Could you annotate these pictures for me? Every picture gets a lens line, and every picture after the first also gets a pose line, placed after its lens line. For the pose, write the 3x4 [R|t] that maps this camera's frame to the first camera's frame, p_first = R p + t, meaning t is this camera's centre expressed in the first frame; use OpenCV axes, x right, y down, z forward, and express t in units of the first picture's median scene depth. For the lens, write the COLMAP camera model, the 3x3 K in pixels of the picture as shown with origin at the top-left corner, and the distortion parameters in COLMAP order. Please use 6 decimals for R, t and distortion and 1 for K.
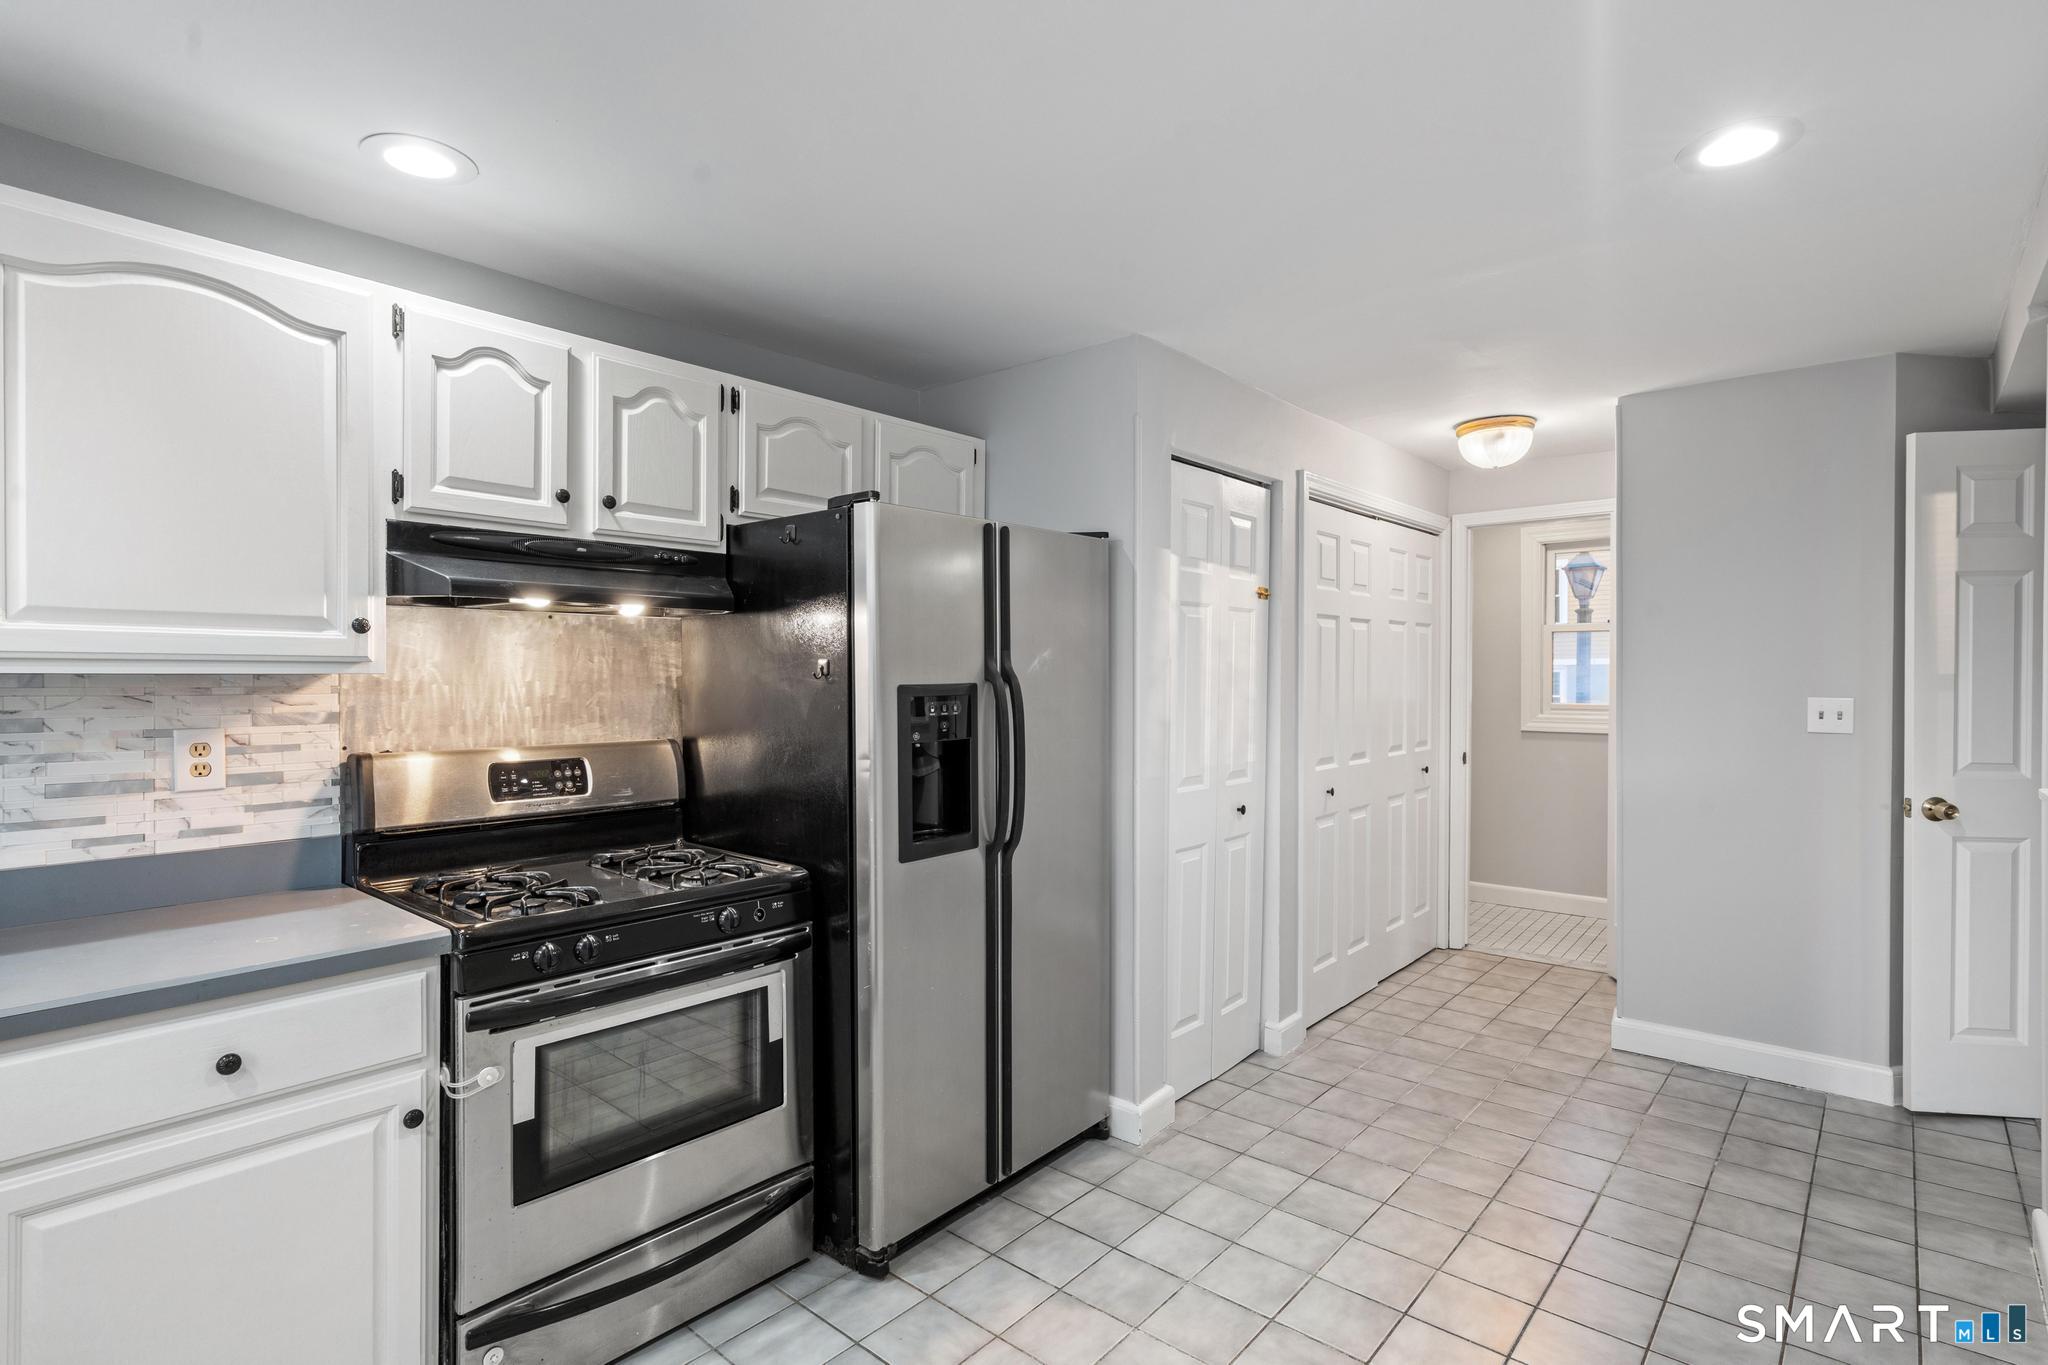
lens RADIAL K [[1015.6, 0, 1027.3], [0, 1015.6, 679.3], [0, 0, 1]] dist [-0.002103, 0.001817]
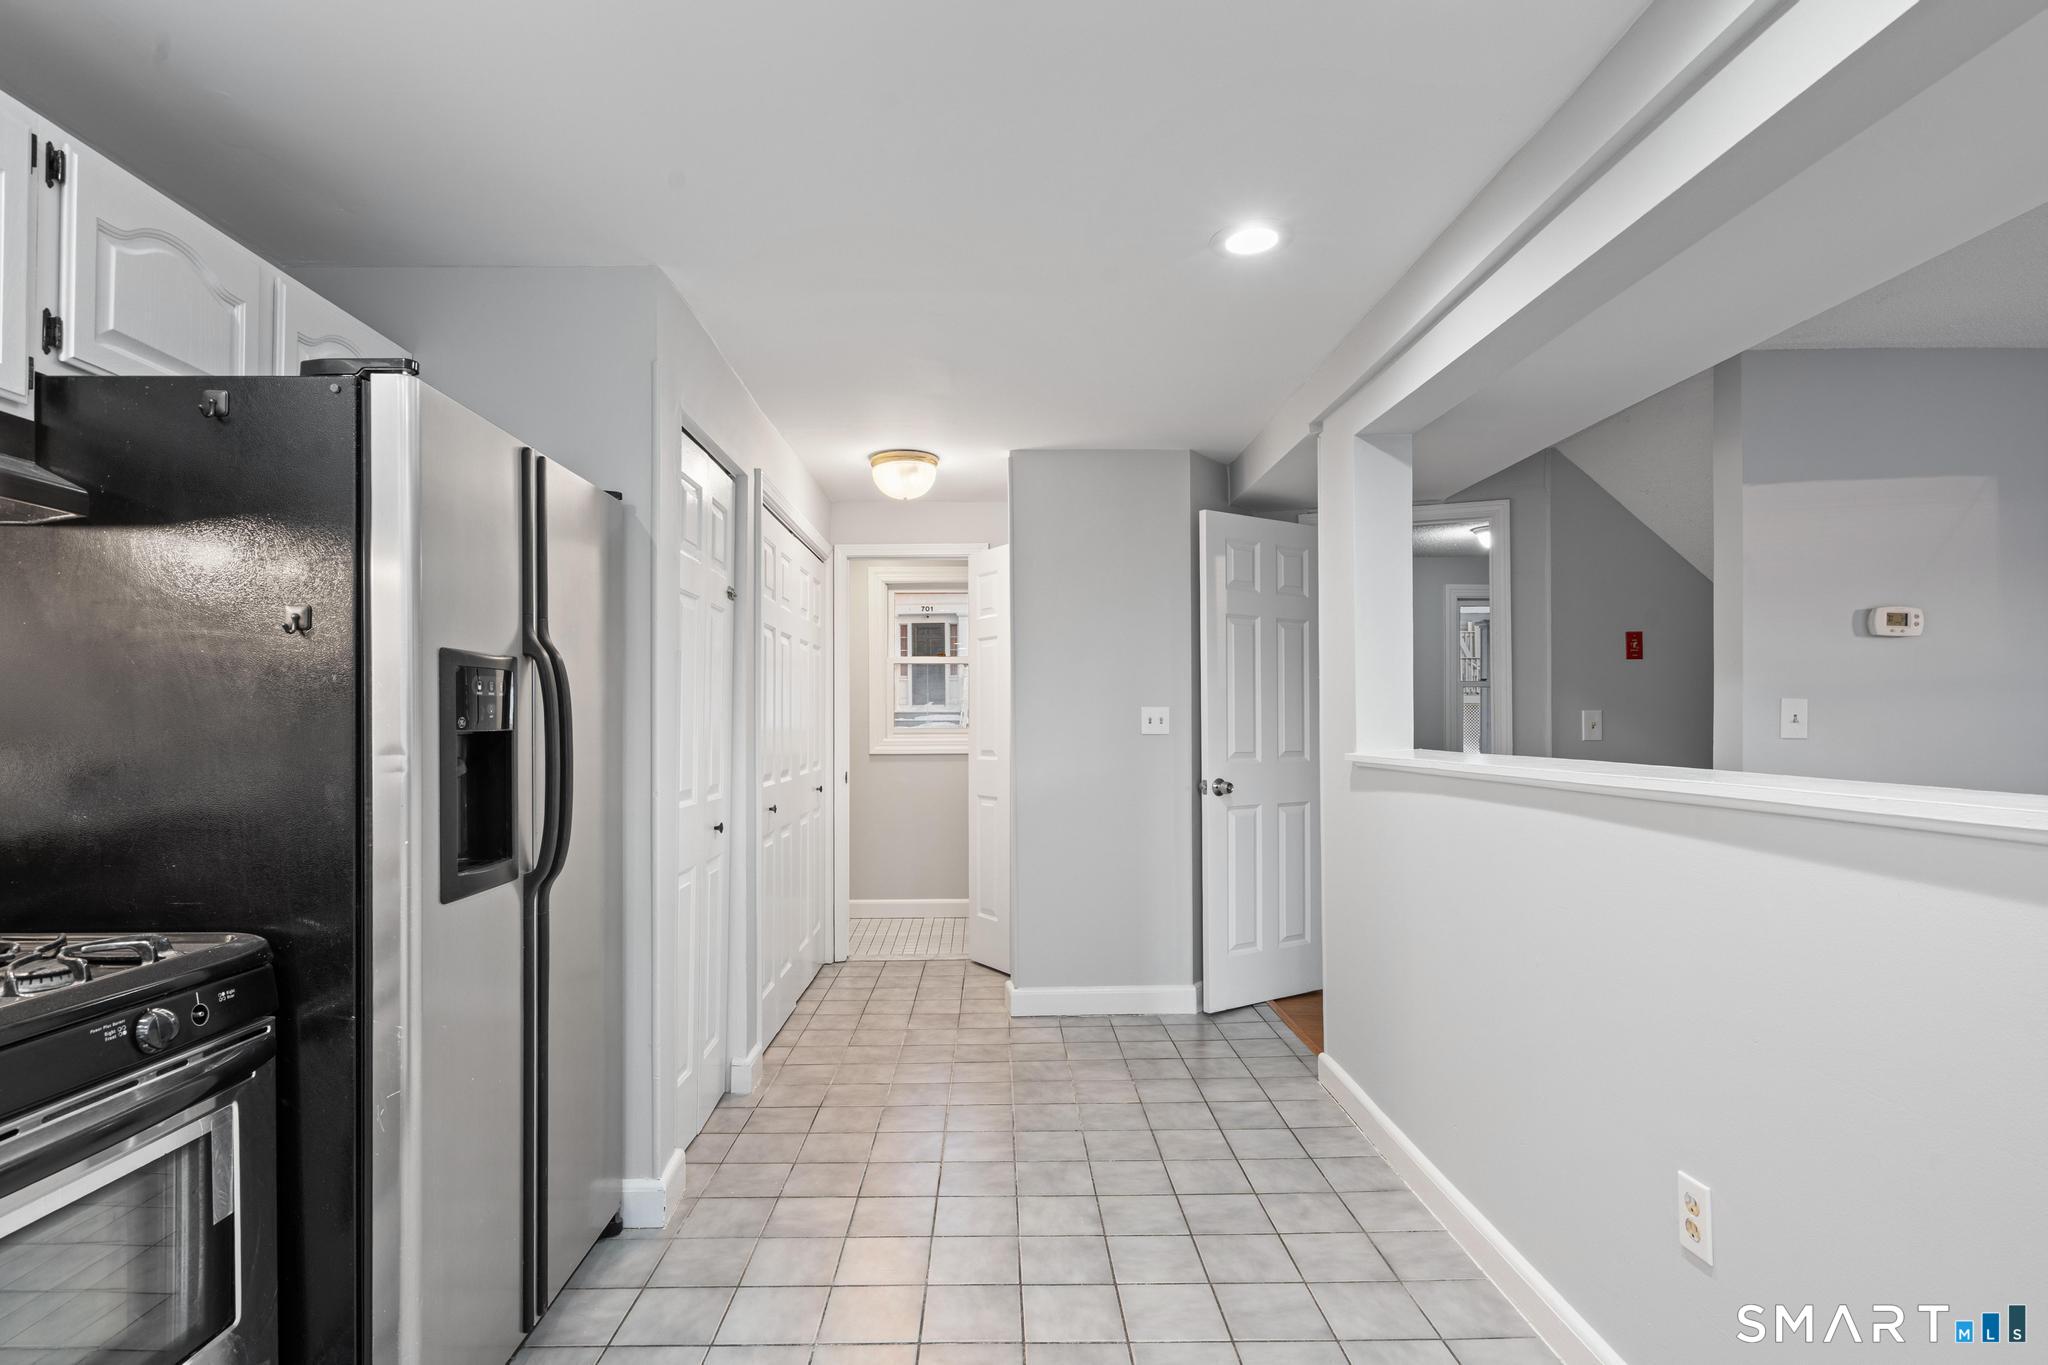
lens RADIAL K [[1015.6, 0, 1008.4], [0, 1015.6, 711.6], [0, 0, 1]] dist [-0.002103, 0.001817]
pose [[0.749783, 0.004289, 0.661670, -0.223153], [0.010197, 0.999785, -0.018036, 0.049947], [-0.661606, 0.020270, 0.749578, 0.168316]]
